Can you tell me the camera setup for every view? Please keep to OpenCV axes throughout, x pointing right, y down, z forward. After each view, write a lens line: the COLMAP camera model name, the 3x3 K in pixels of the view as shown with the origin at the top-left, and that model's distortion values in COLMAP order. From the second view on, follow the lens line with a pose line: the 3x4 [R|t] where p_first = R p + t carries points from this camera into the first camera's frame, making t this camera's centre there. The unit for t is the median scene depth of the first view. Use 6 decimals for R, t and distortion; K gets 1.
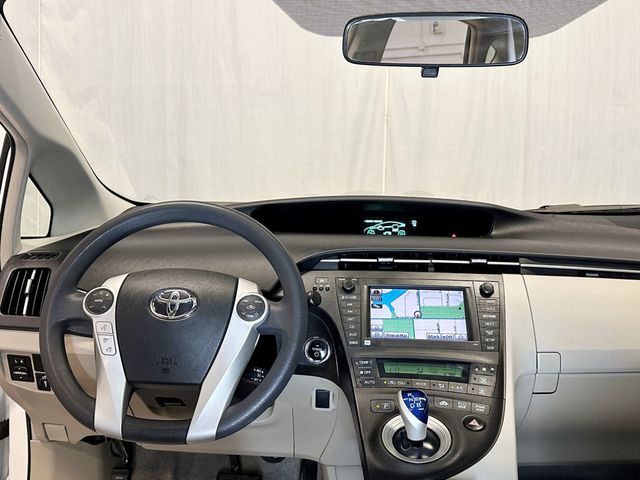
lens RADIAL K [[612.7, 0, 320.0], [0, 612.7, 240.0], [0, 0, 1]] dist [0.172554, -0.319221]
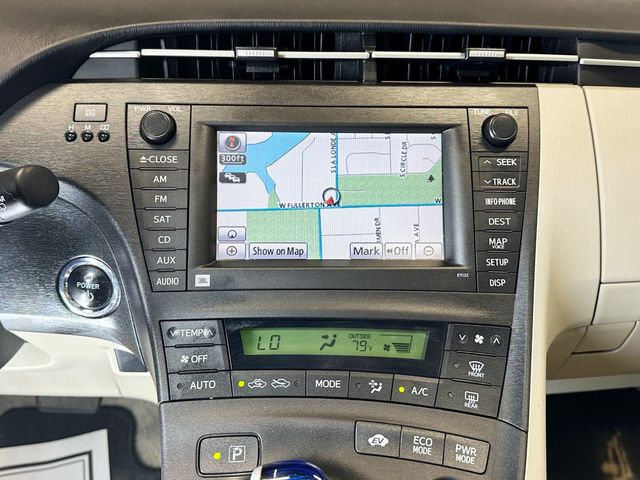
lens RADIAL K [[615.6, 0, 320.0], [0, 615.6, 240.0], [0, 0, 1]] dist [0.171985, -0.430966]
pose [[0.997288, -0.029997, 0.067204, 0.119798], [0.000108, 0.913753, 0.406270, -0.021546], [-0.073595, -0.405161, 0.911279, 0.596809]]
